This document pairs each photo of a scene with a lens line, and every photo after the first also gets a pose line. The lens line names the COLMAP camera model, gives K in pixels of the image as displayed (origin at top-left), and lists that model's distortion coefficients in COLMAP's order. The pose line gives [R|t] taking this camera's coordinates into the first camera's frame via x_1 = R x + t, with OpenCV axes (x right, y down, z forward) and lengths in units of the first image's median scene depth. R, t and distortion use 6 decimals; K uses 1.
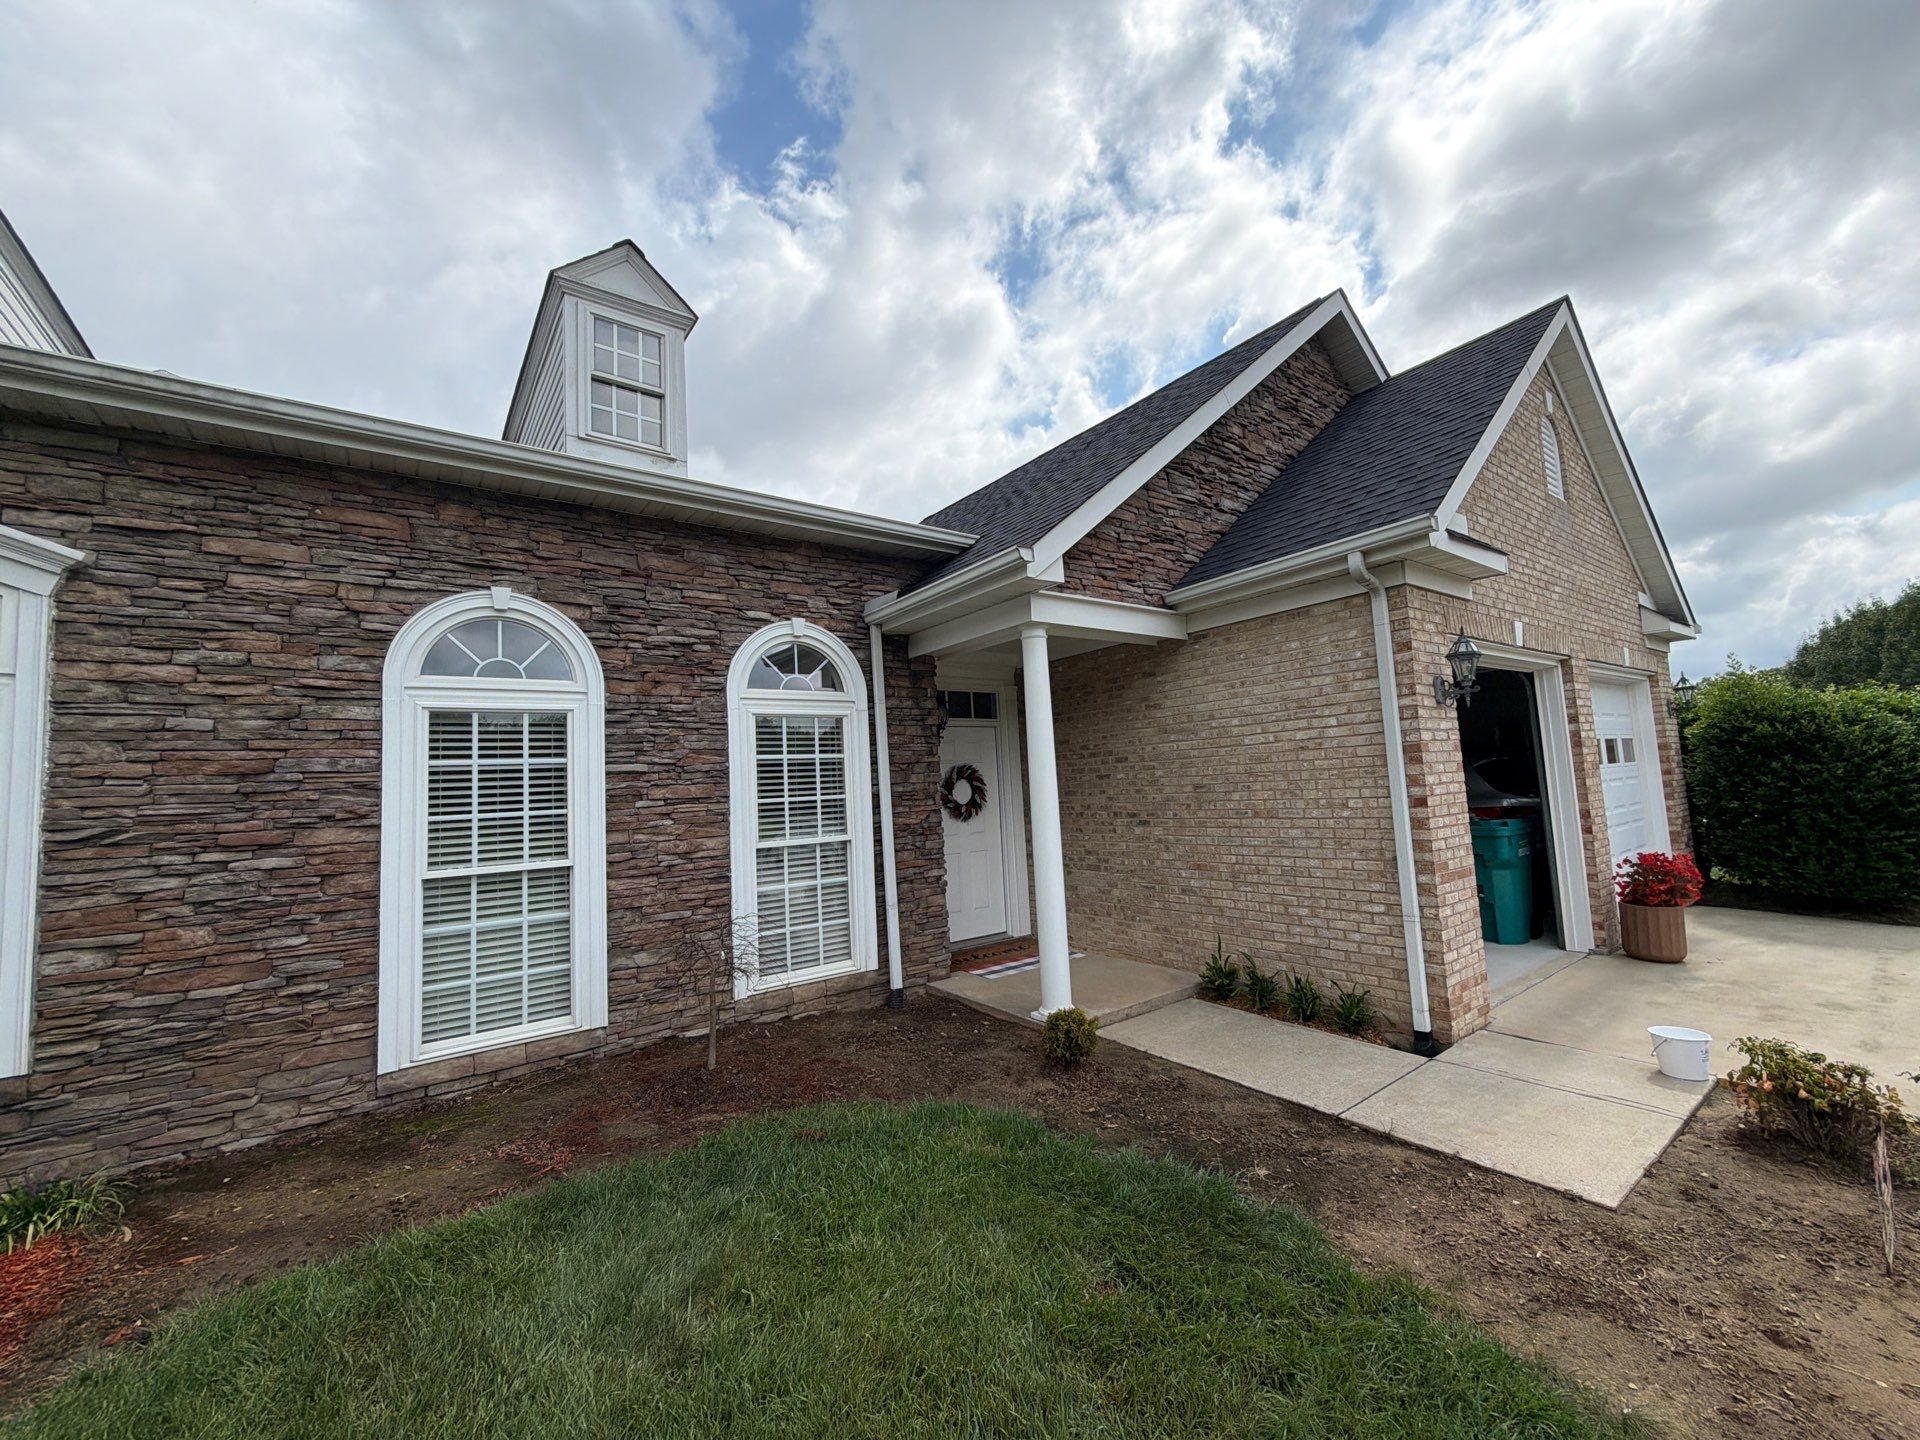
lens RADIAL K [[762.0, 0, 962.0], [0, 762.0, 722.0], [0, 0, 1]] dist [-0.000532, 0.000251]
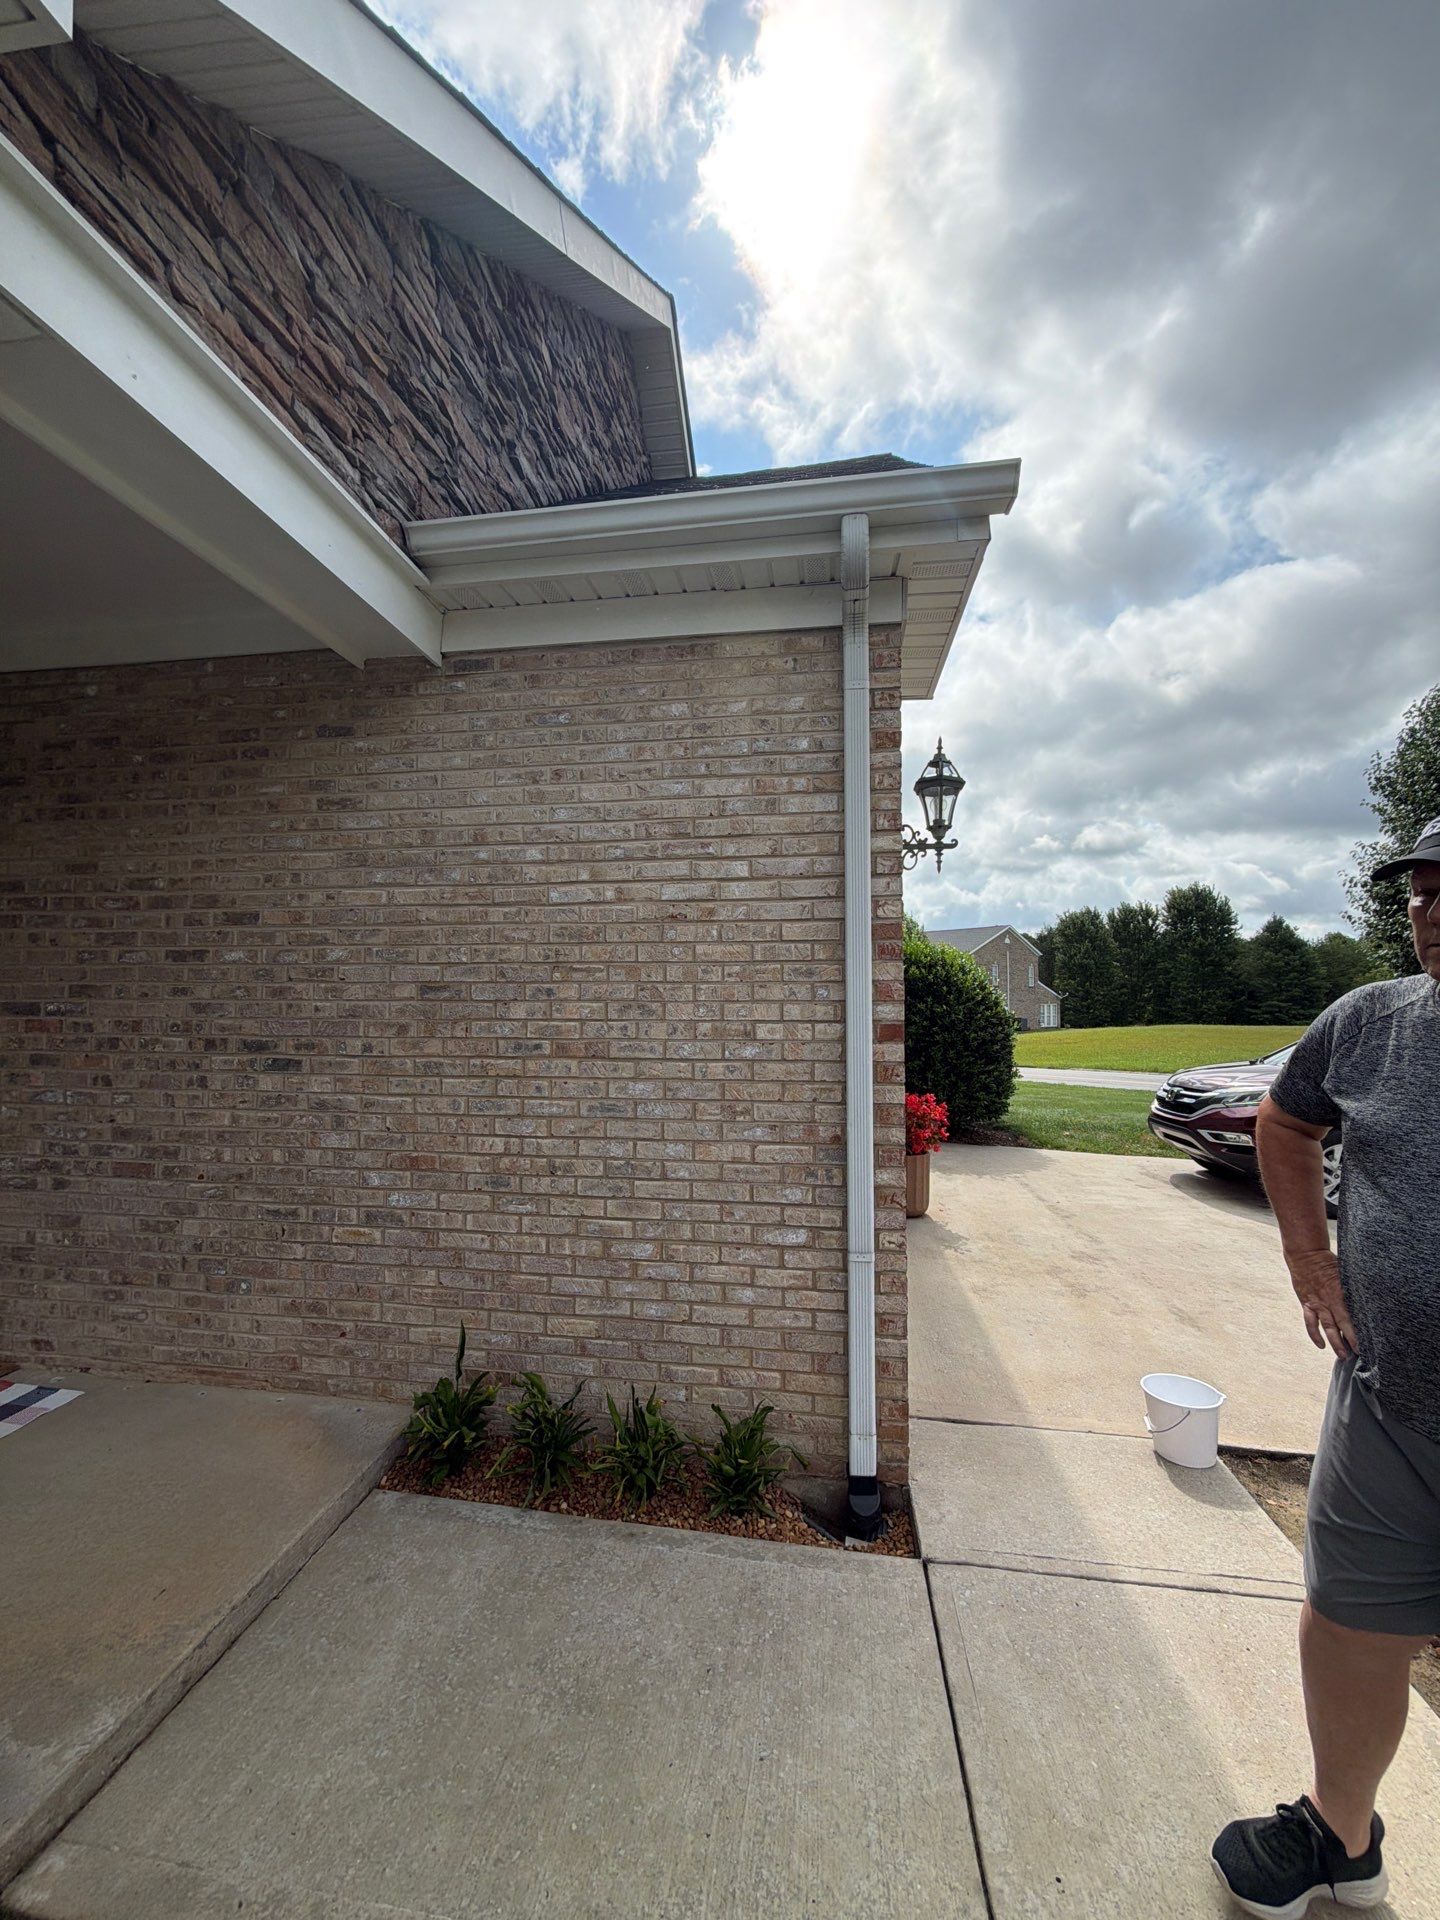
lens RADIAL K [[762.0, 0, 716.2], [0, 762.0, 962.2], [0, 0, 1]] dist [-0.000532, 0.000251]
pose [[0.703291, 0.086711, 0.705594, 0.130089], [-0.099746, 0.994751, -0.022825, 0.077132], [-0.703870, -0.054327, 0.708248, 0.679464]]
